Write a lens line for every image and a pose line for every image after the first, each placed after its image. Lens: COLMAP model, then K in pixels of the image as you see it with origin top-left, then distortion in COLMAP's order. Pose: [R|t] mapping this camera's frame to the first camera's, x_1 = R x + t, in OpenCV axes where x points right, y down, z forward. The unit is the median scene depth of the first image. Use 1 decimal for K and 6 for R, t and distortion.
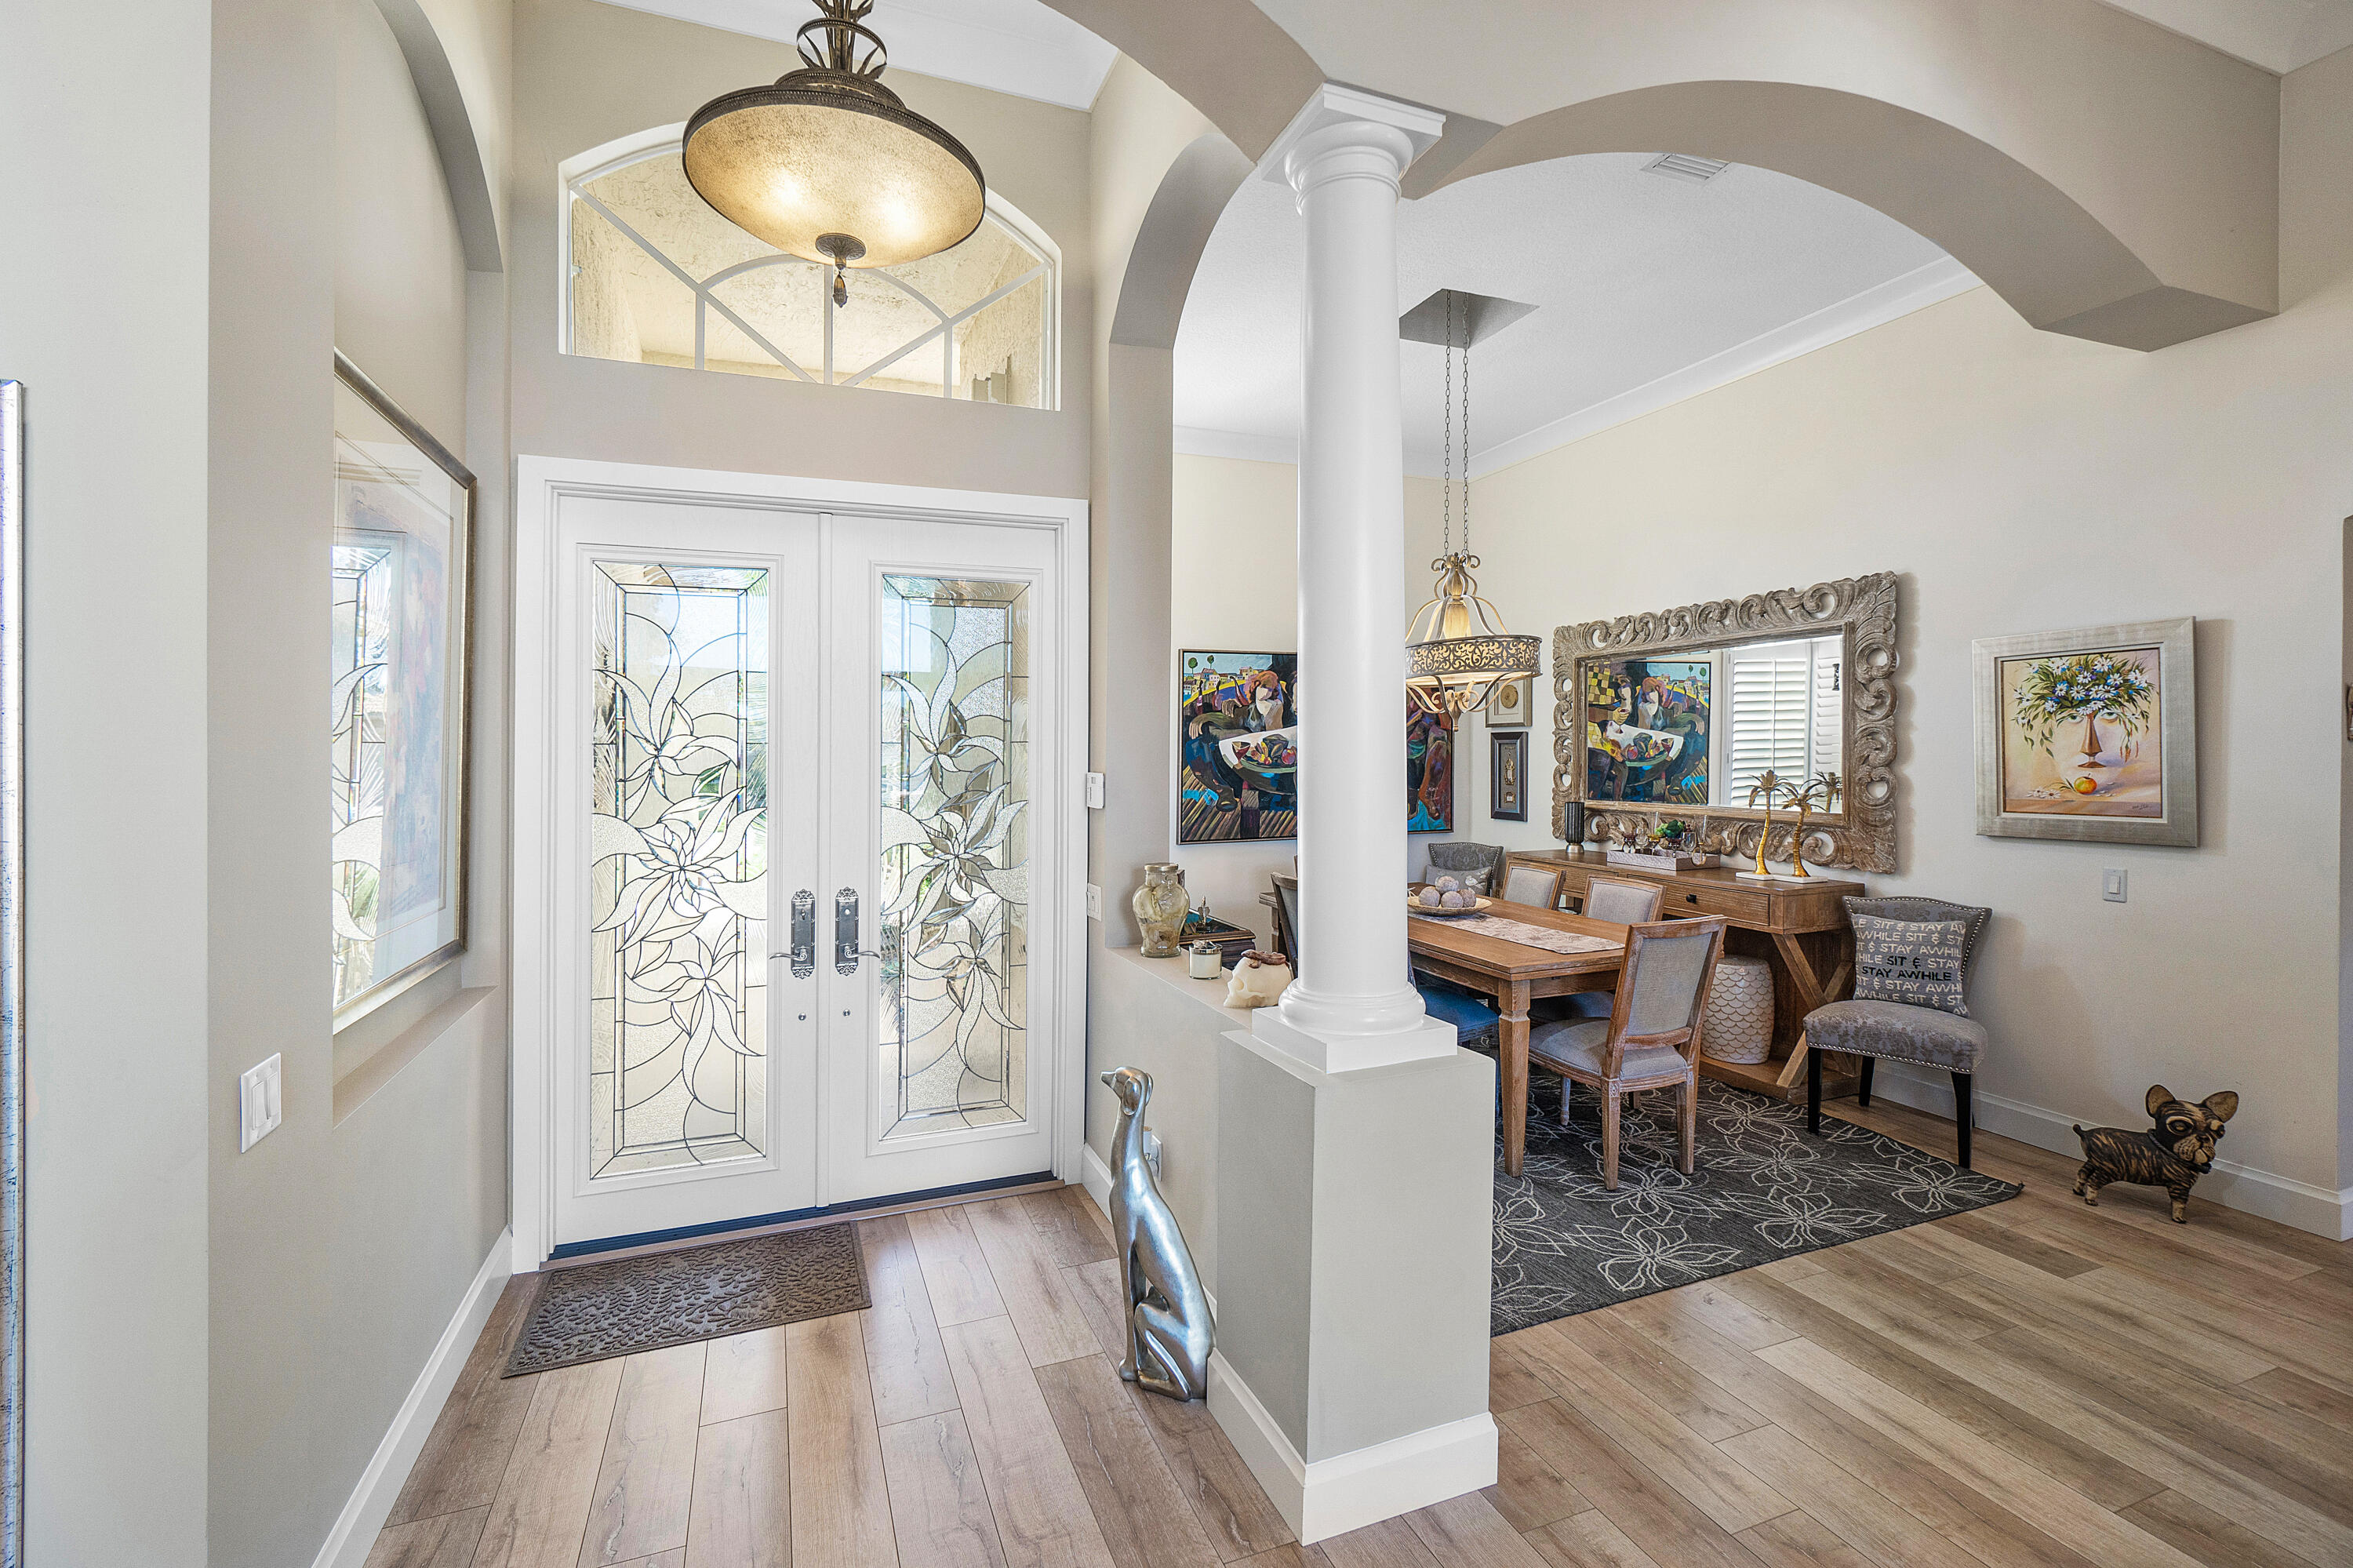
lens RADIAL K [[1062.4, 0, 1171.2], [0, 1062.4, 776.1], [0, 0, 1]] dist [0.001235, -0.000645]
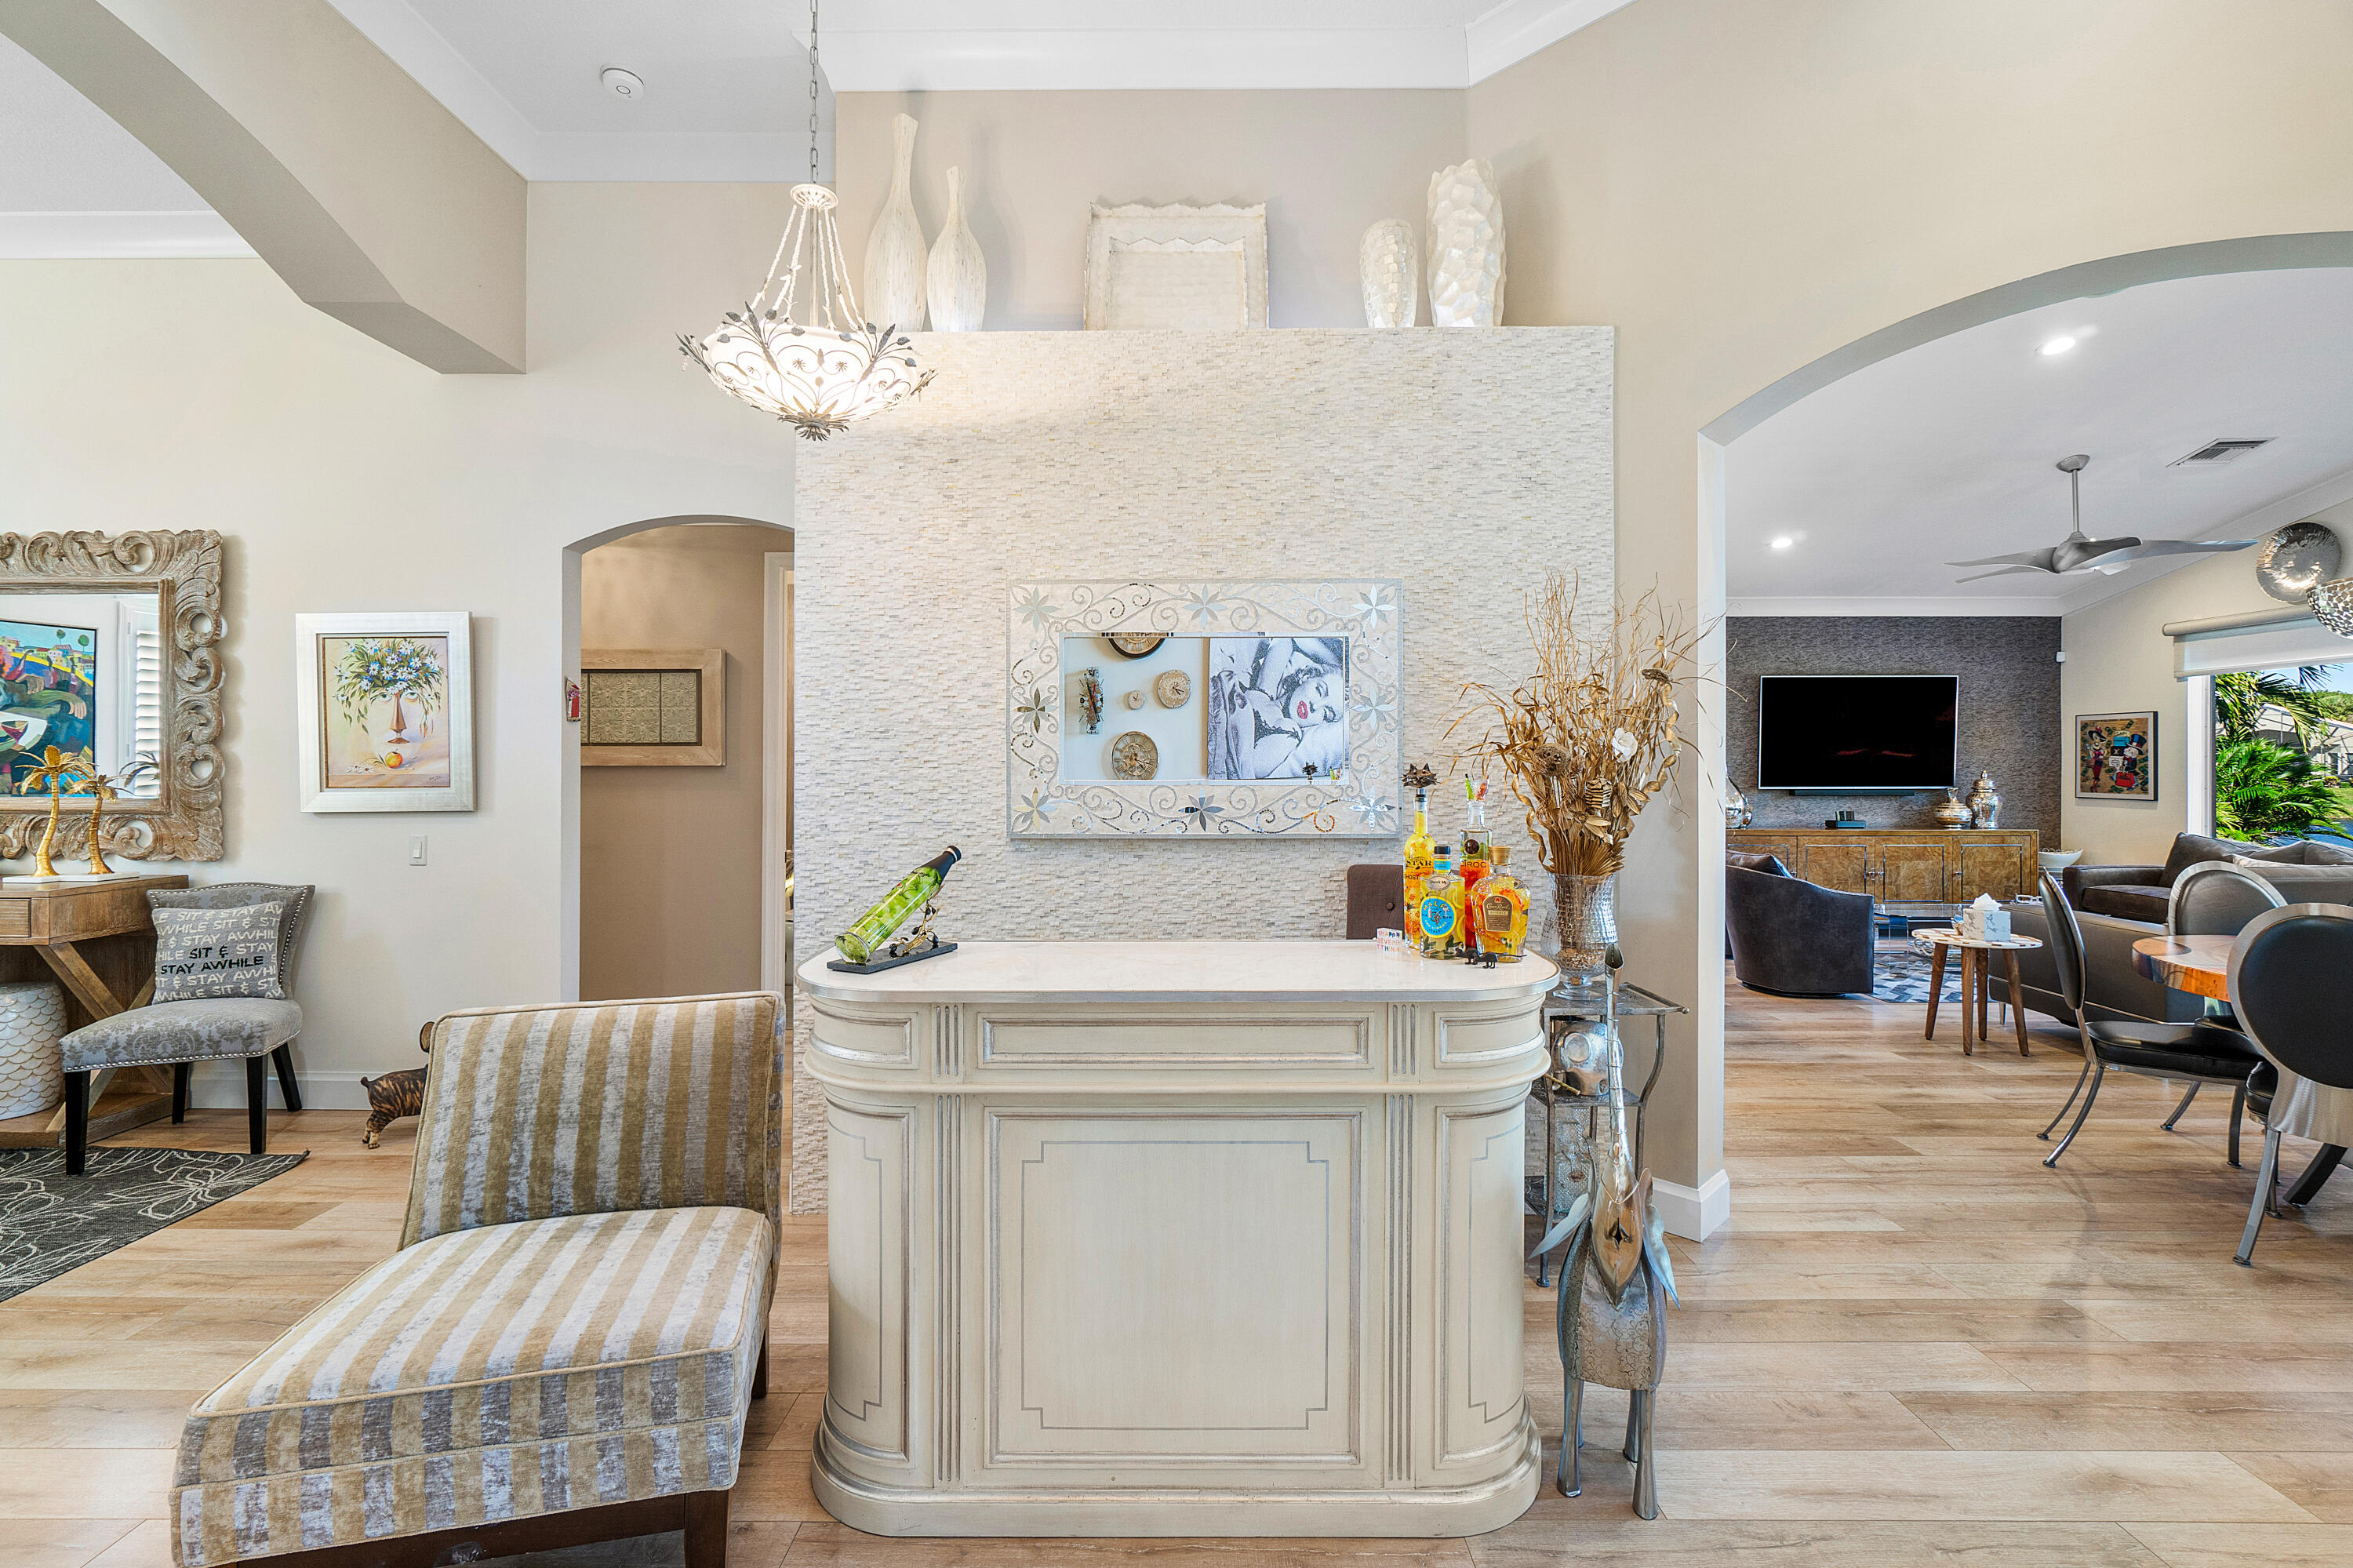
lens RADIAL K [[1062.4, 0, 1171.2], [0, 1062.4, 776.1], [0, 0, 1]] dist [0.001235, -0.000645]
pose [[0.346877, -0.008034, 0.937876, 0.116373], [0.011332, 0.999926, 0.004374, 0.027129], [-0.937842, 0.009111, 0.346943, -0.099108]]
